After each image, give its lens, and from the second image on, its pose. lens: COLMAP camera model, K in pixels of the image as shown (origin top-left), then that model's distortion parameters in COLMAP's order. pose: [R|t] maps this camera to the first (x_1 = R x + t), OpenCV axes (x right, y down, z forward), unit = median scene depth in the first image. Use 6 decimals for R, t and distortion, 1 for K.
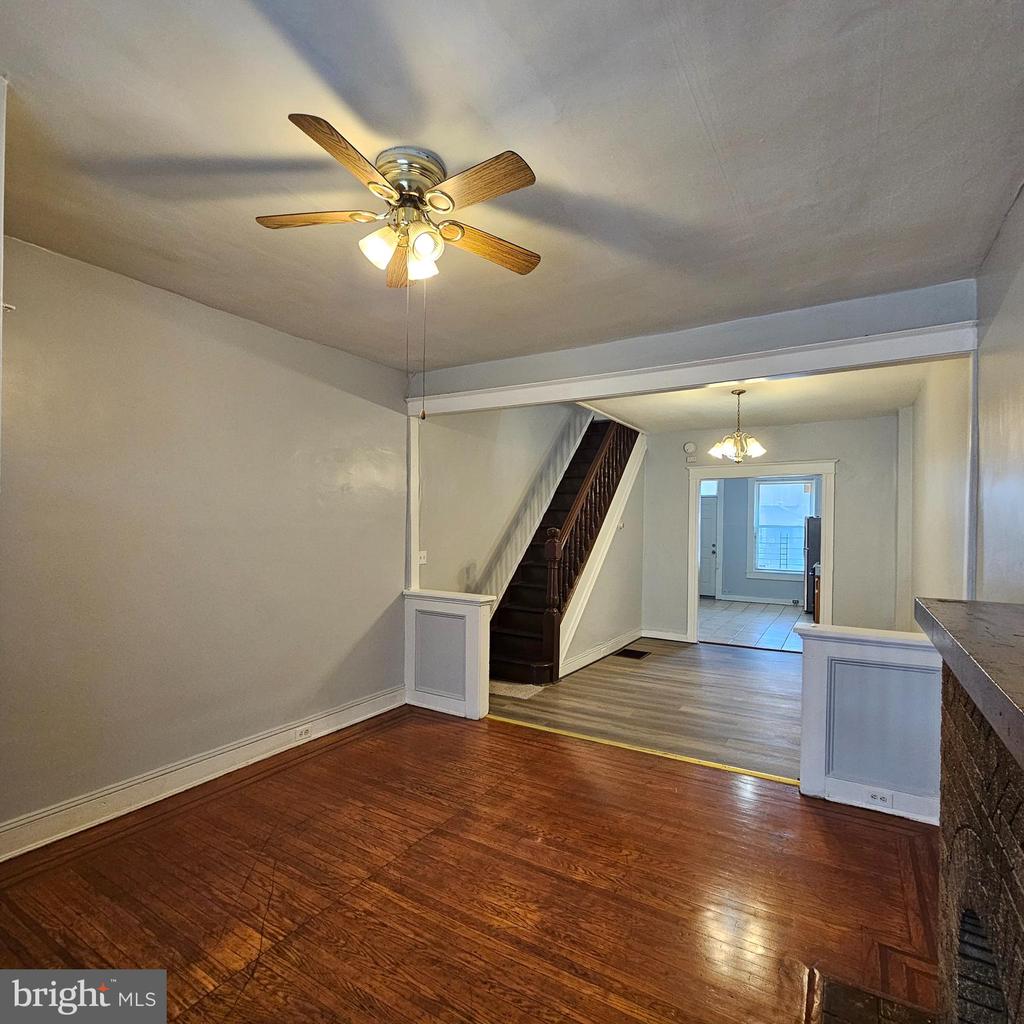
lens RADIAL K [[557.4, 0, 511.9], [0, 557.4, 515.1], [0, 0, 1]] dist [-0.003824, 0.000149]
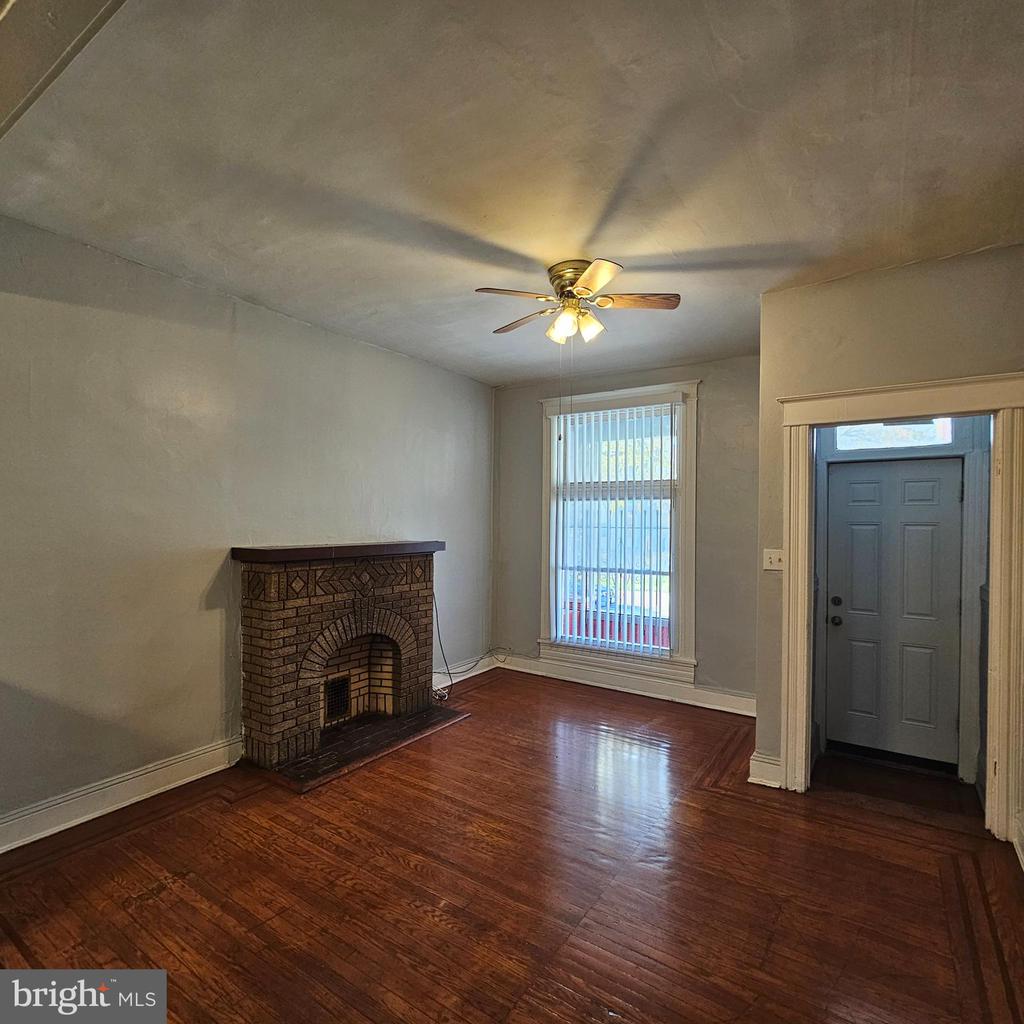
lens RADIAL K [[557.4, 0, 515.0], [0, 557.4, 515.7], [0, 0, 1]] dist [-0.003824, 0.000149]
pose [[-0.998934, -0.020148, 0.041530, -0.085150], [-0.020595, 0.999734, -0.010384, 0.033903], [-0.041309, -0.011228, -0.999083, 1.987359]]
